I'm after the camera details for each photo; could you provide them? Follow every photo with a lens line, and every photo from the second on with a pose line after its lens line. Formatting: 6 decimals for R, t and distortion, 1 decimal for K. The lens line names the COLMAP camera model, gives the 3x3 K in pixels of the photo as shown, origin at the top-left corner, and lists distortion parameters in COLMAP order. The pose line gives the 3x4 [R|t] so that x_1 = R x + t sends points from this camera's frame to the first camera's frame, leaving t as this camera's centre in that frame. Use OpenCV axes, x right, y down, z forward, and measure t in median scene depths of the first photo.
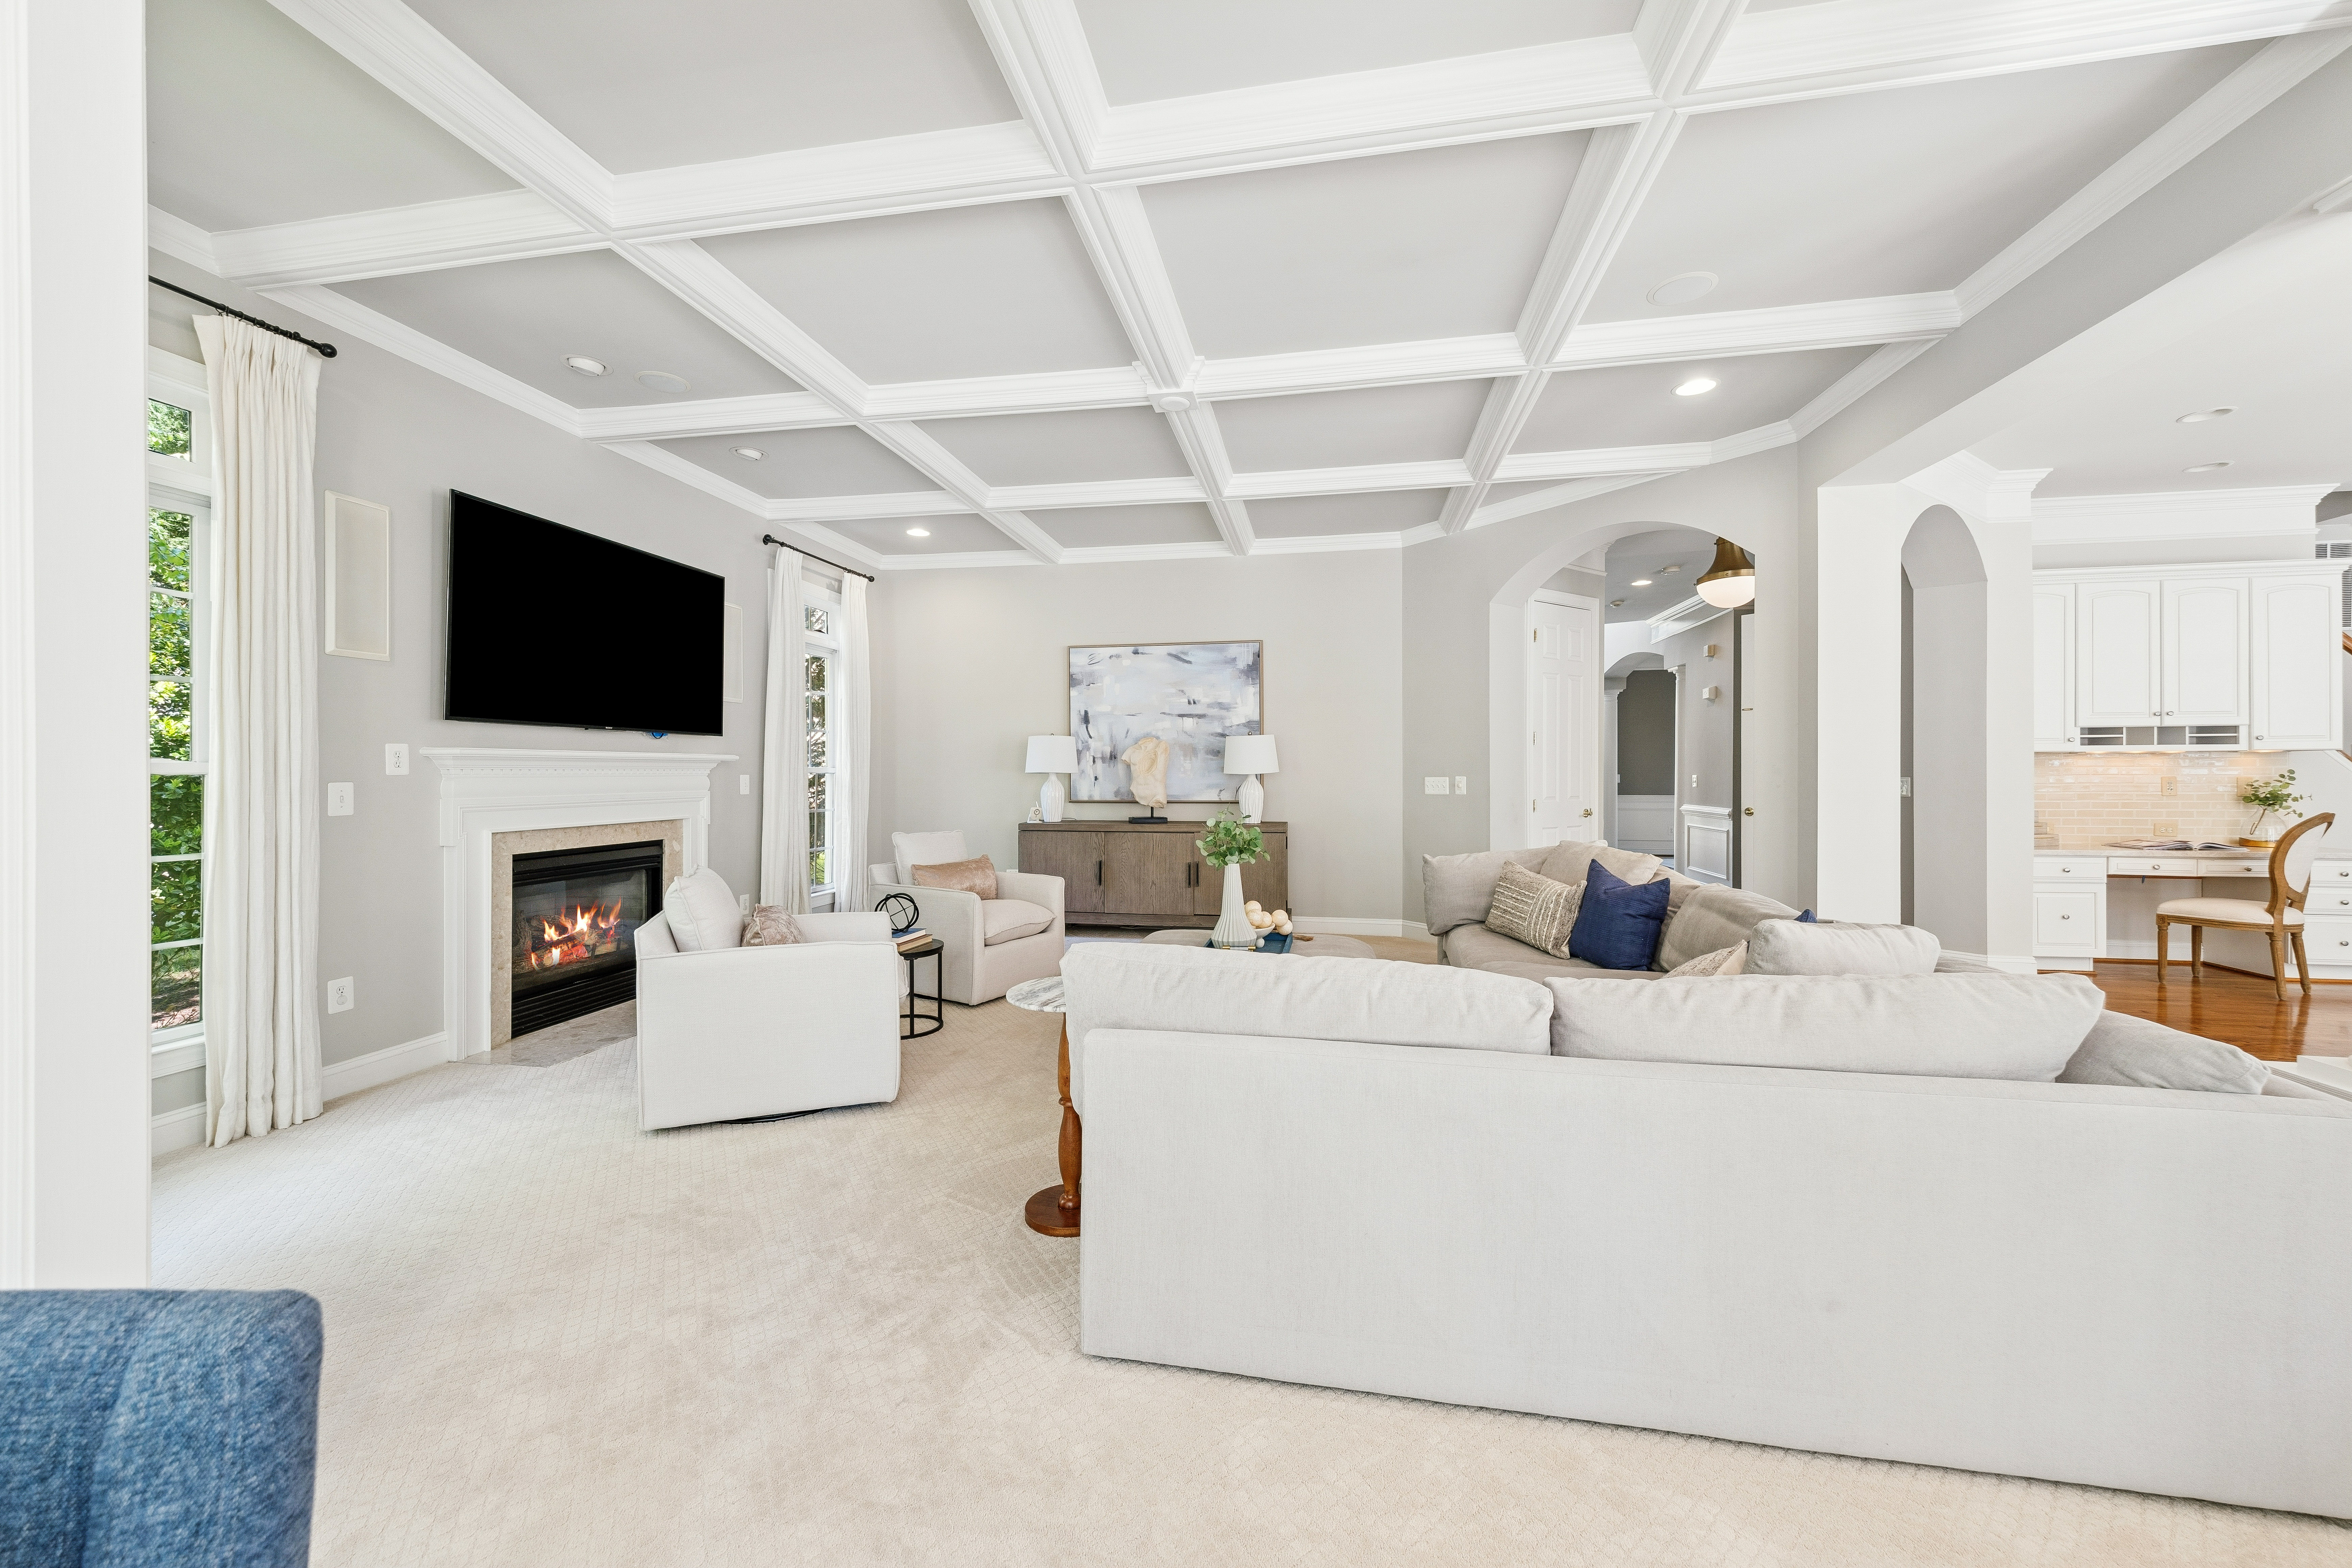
lens RADIAL K [[875.5, 0, 1164.8], [0, 875.5, 781.0], [0, 0, 1]] dist [-0.002513, -0.000628]
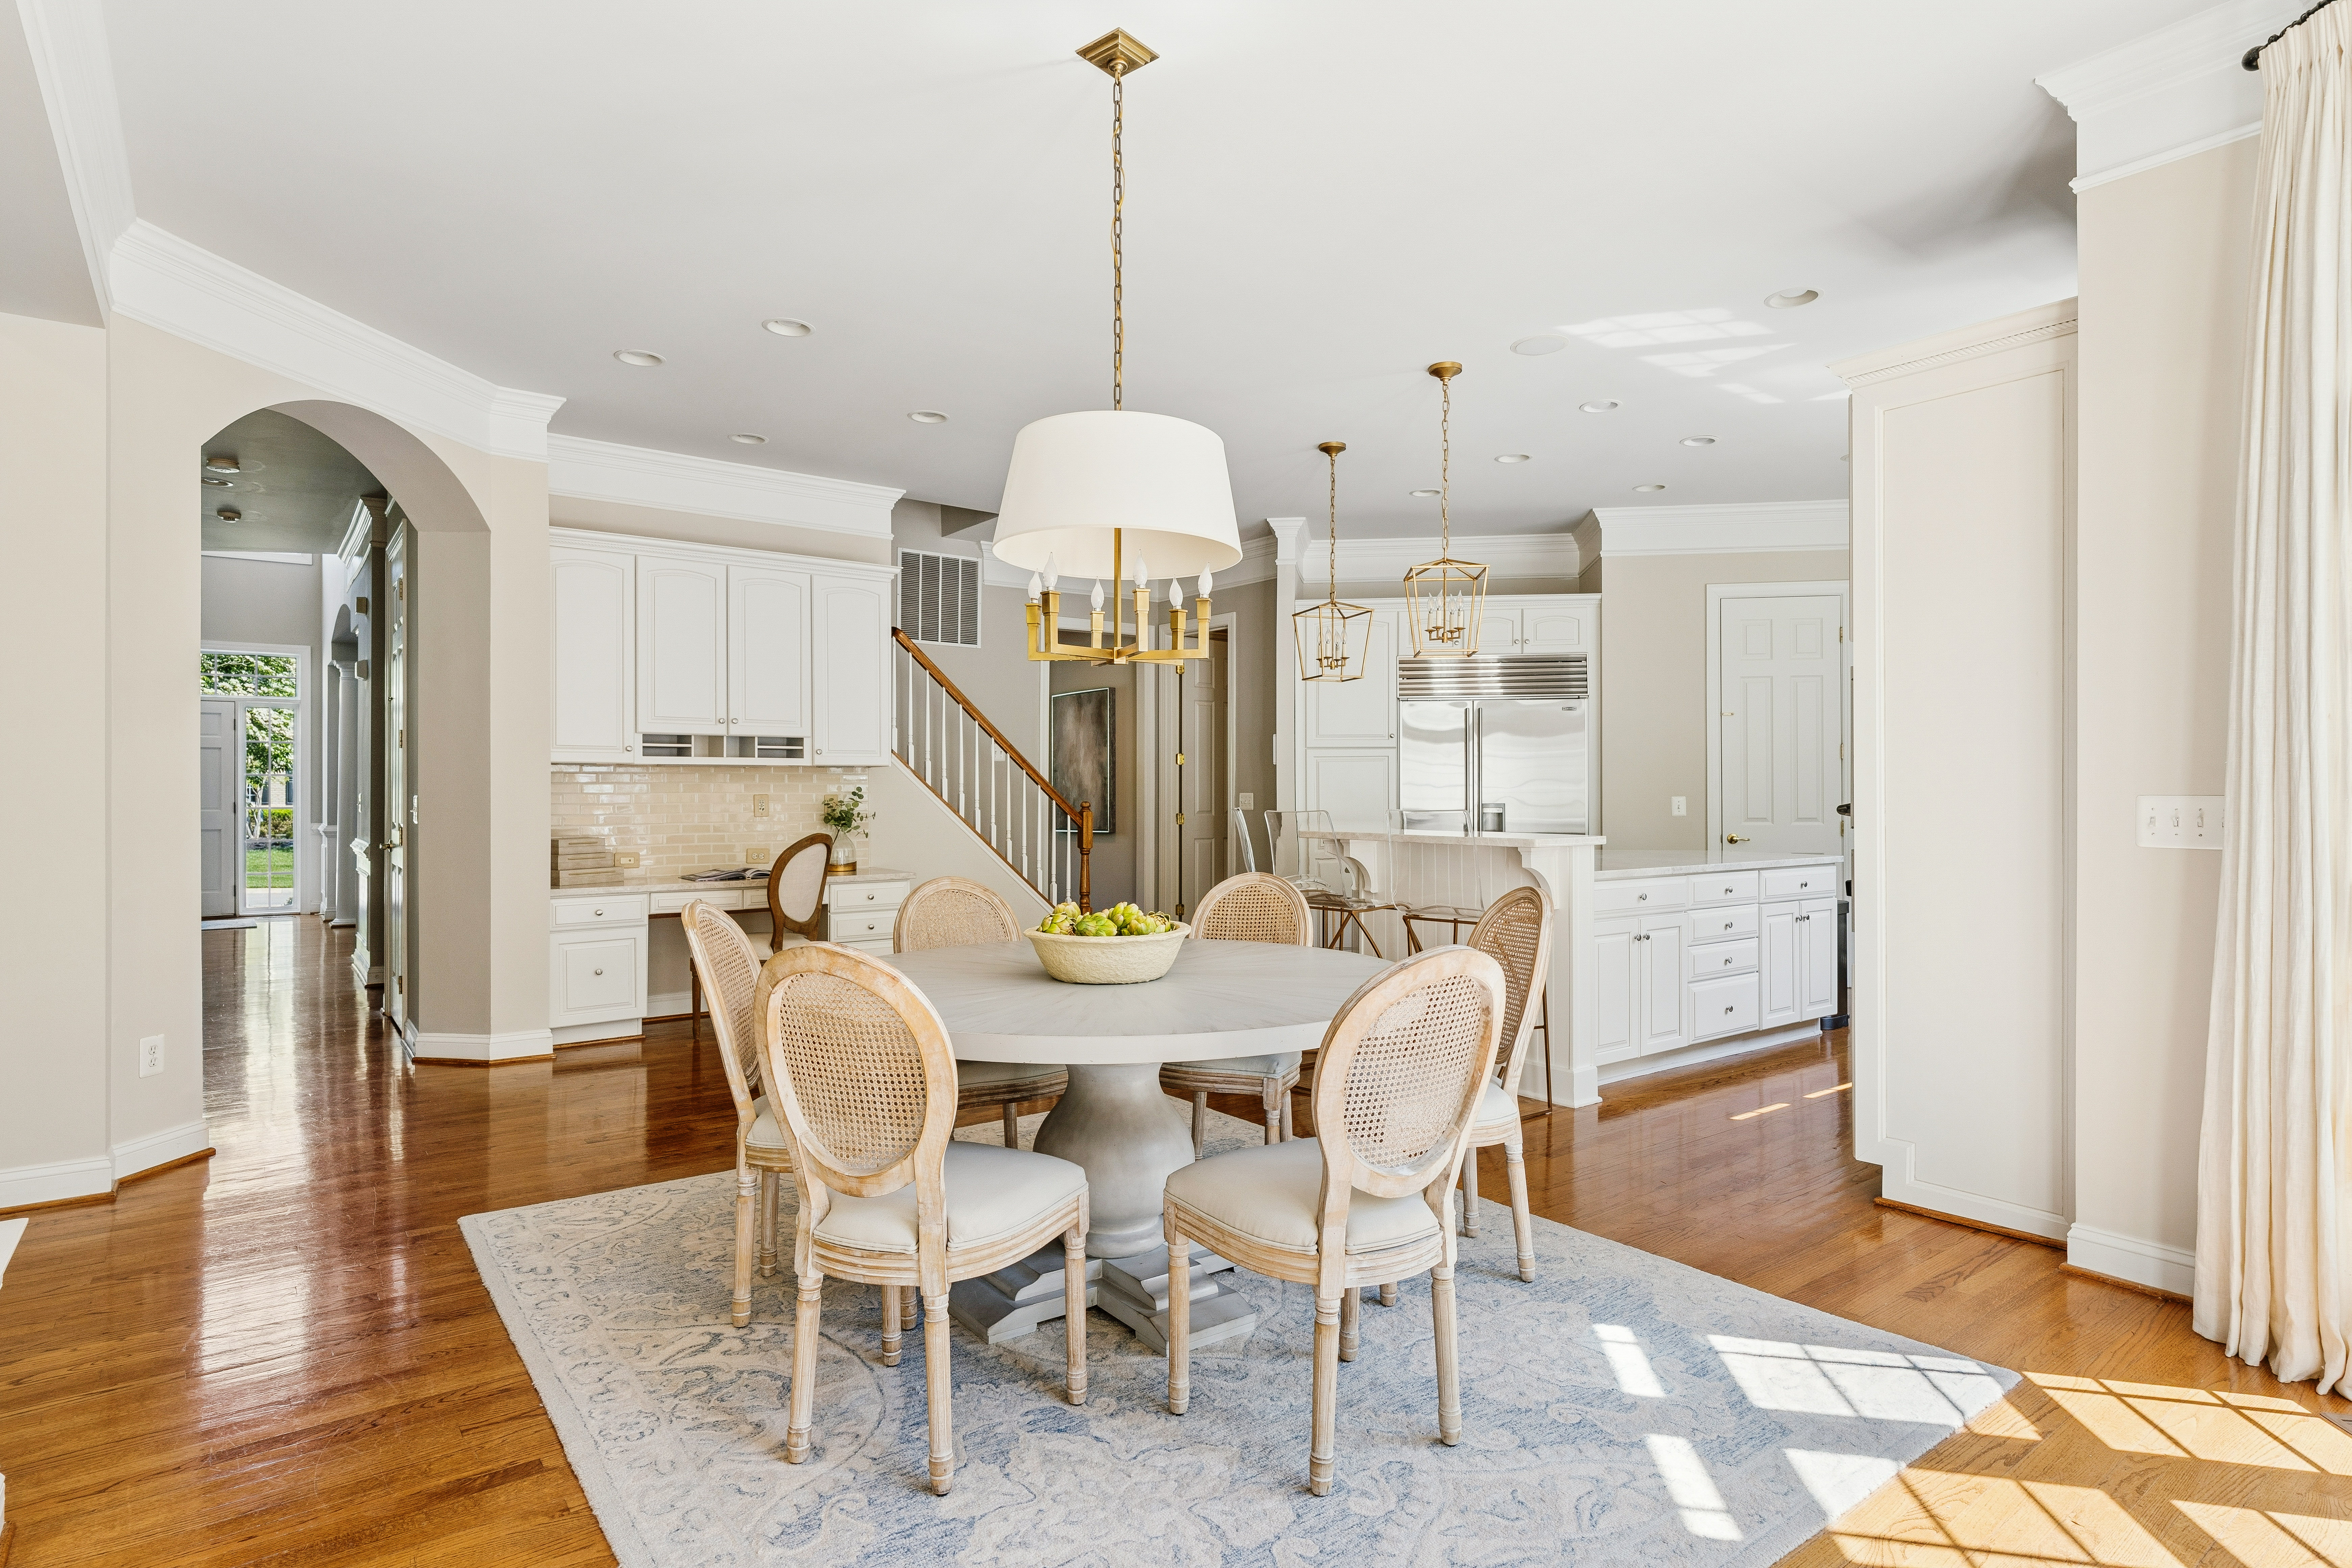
lens RADIAL K [[1231.4, 0, 1190.5], [0, 1231.4, 798.3], [0, 0, 1]] dist [-0.004821, -0.000268]
pose [[0.667868, 0.001399, 0.744279, 0.522313], [0.002609, 0.999988, -0.004220, 0.004593], [-0.744276, 0.004760, 0.667856, -0.133480]]
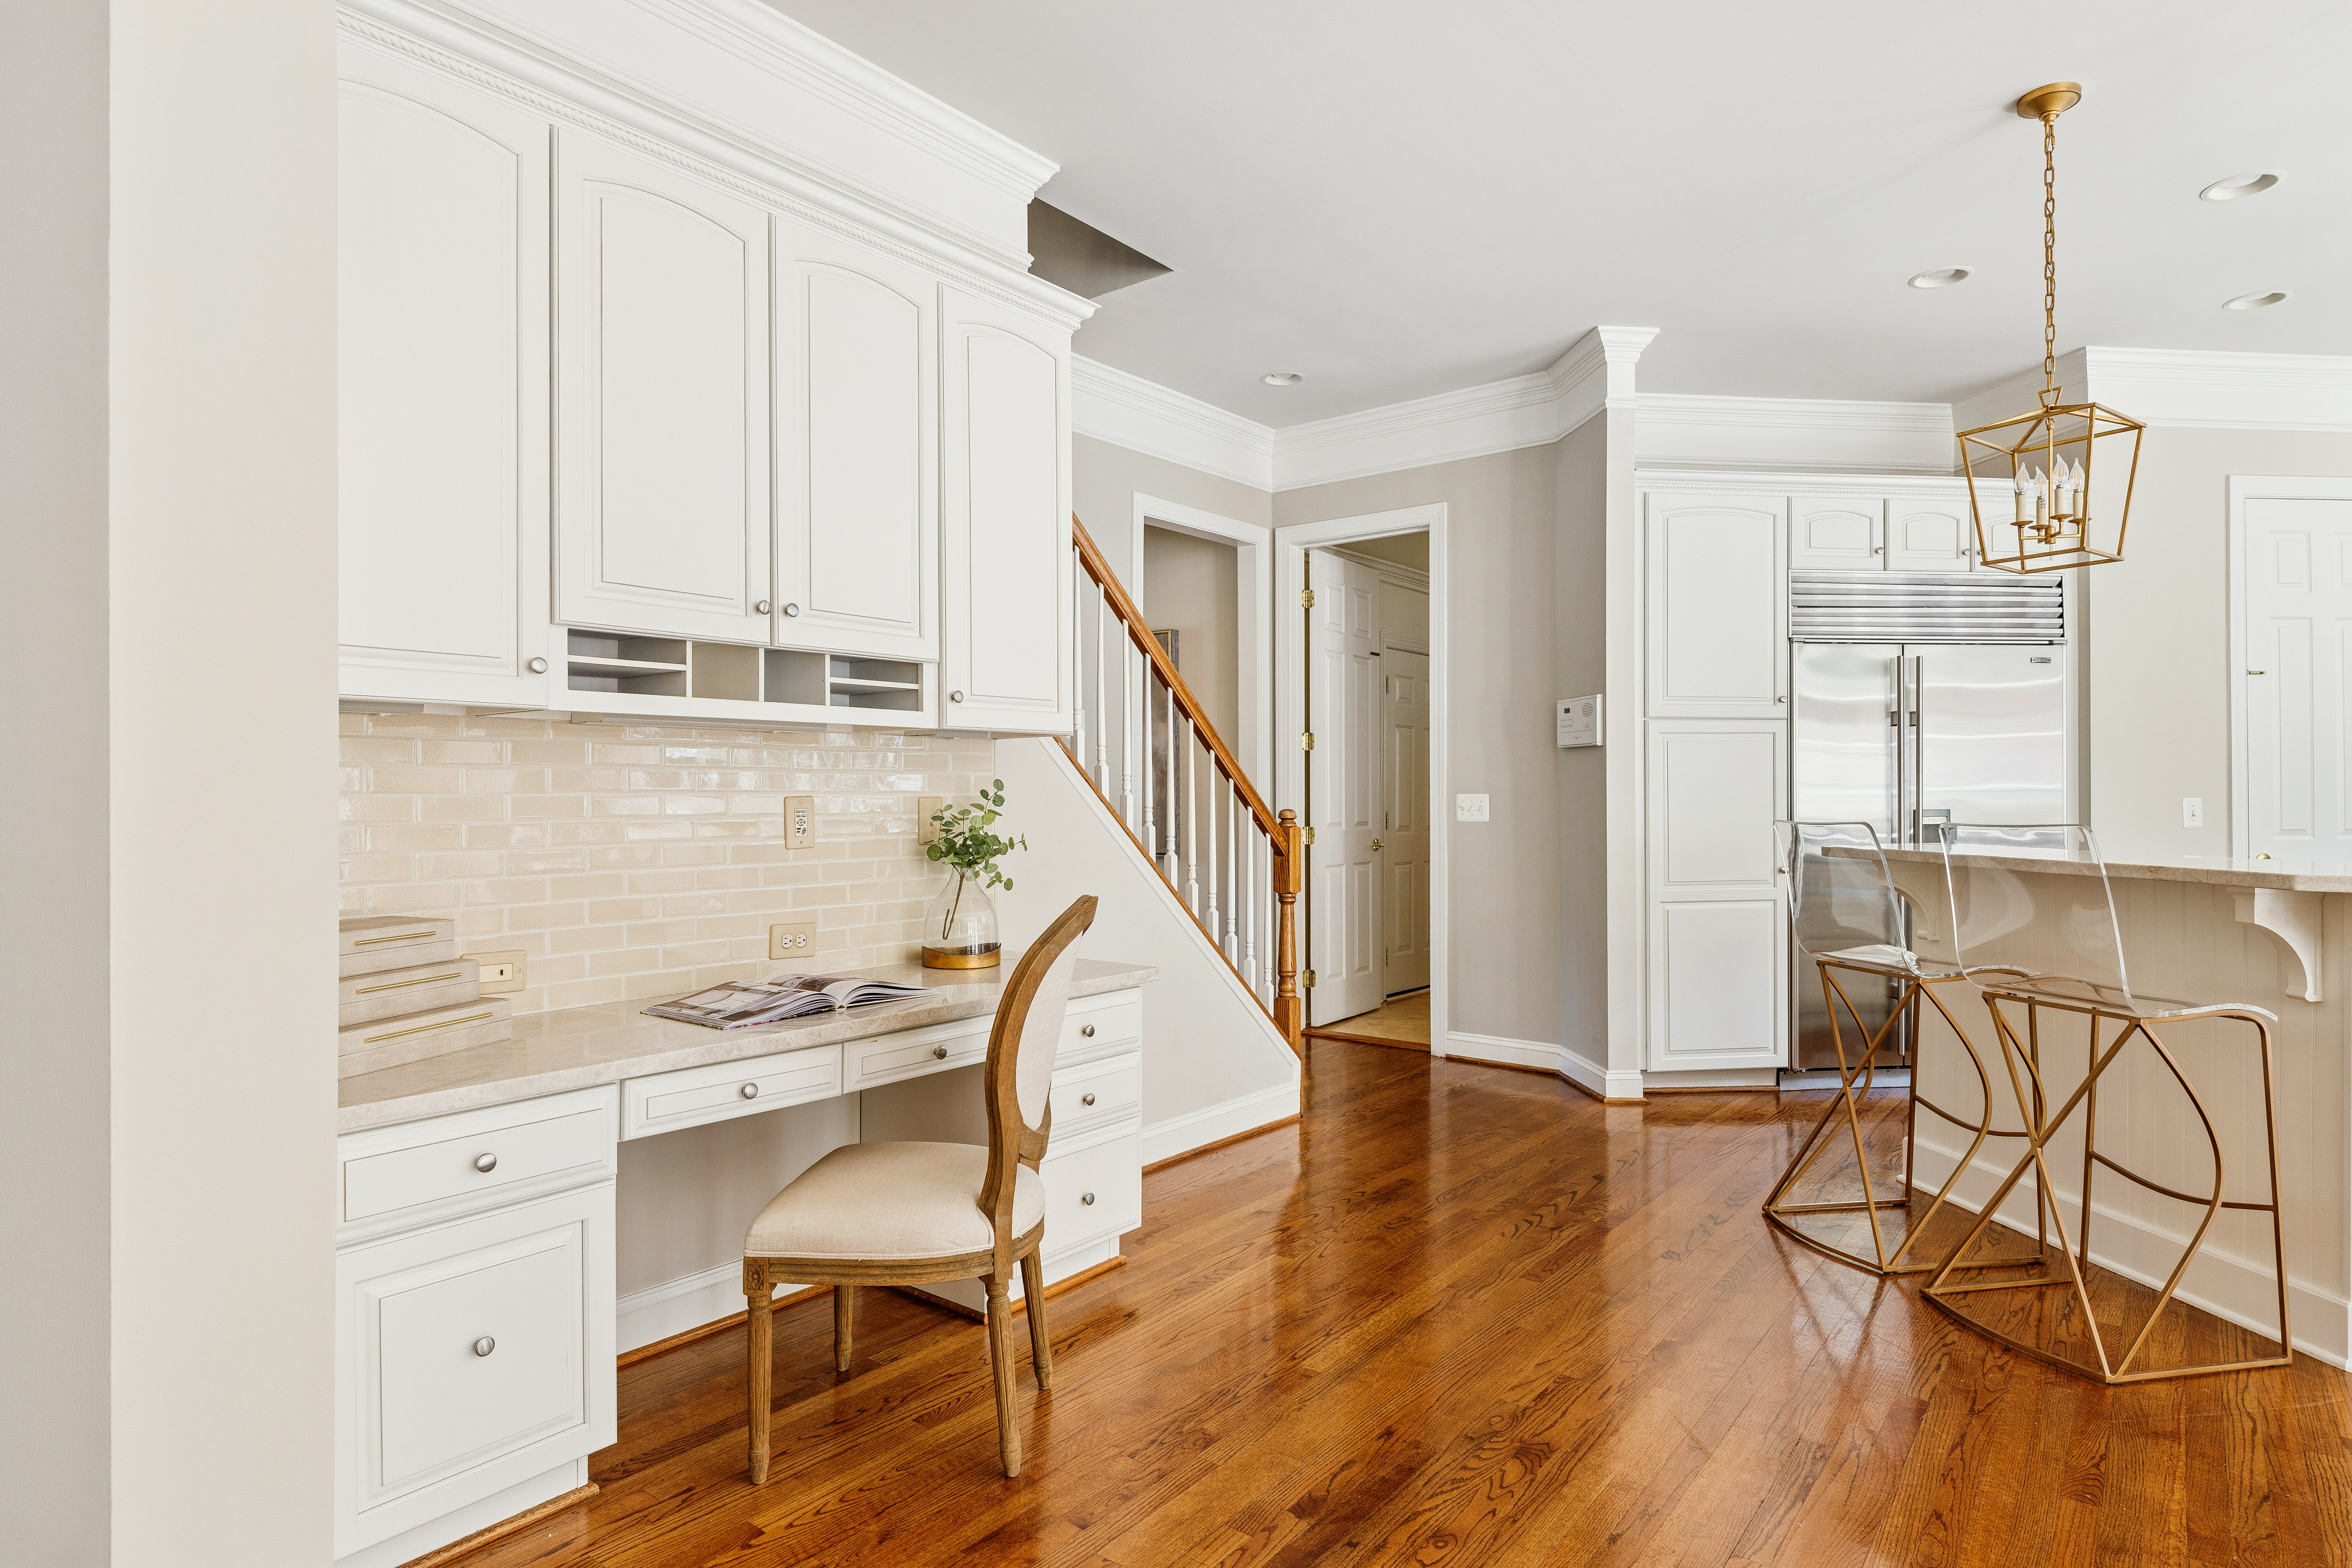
lens RADIAL K [[1278.0, 0, 1184.4], [0, 1278.0, 796.9], [0, 0, 1]] dist [0.002333, -0.001542]
pose [[0.456571, 0.002161, 0.889684, 0.738812], [0.004228, 0.999980, -0.004599, -0.001307], [-0.889677, 0.005861, 0.456553, 0.602008]]
